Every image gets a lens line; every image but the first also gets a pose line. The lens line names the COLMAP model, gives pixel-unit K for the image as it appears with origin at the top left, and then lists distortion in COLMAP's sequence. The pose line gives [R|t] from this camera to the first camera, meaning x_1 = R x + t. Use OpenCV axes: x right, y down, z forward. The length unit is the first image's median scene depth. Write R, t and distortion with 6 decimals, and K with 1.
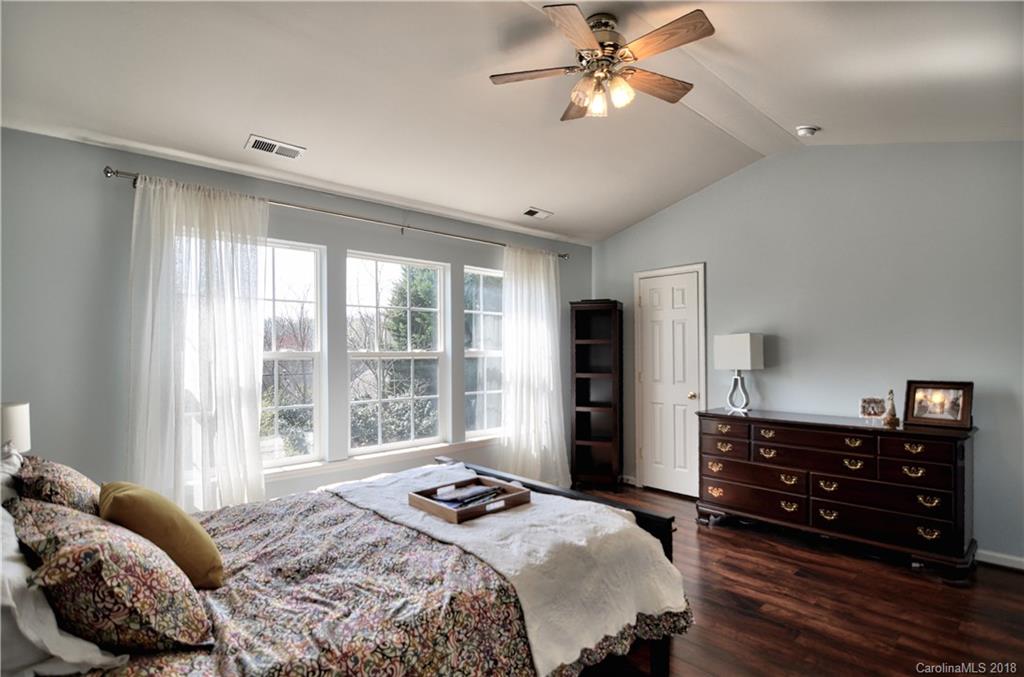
lens RADIAL K [[492.0, 0, 516.2], [0, 492.0, 349.3], [0, 0, 1]] dist [-0.012455, -0.006213]
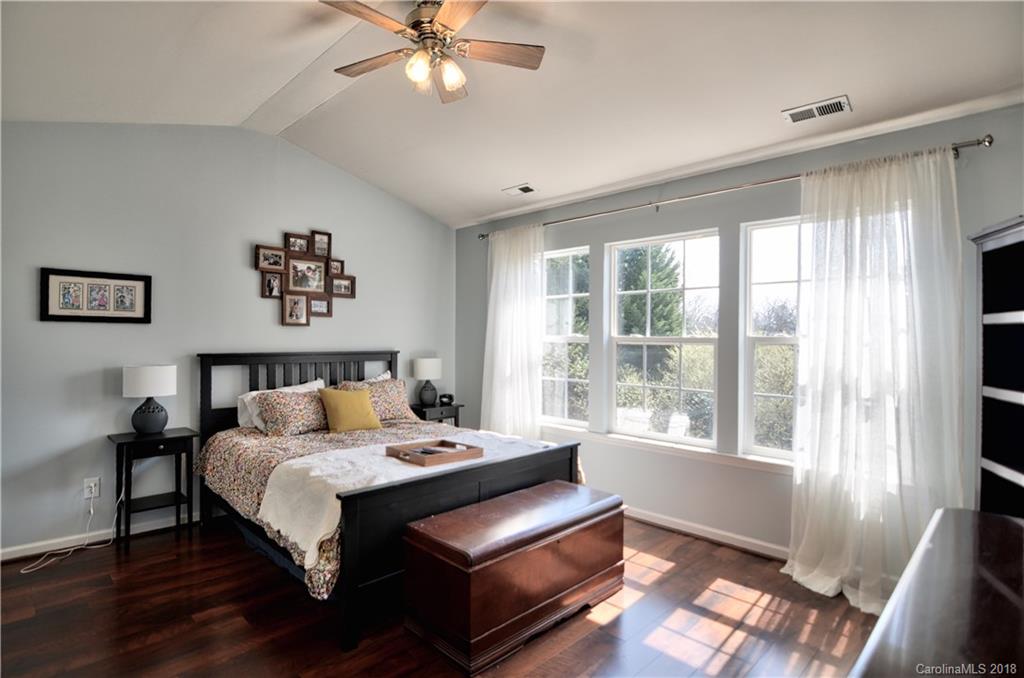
lens RADIAL K [[514.3, 0, 512.0], [0, 514.3, 344.7], [0, 0, 1]] dist [-0.003809, -0.001377]
pose [[0.065502, 0.012965, -0.997768, 0.716243], [0.007255, 0.999883, 0.013468, 0.003890], [0.997826, -0.008121, 0.065401, 0.638092]]
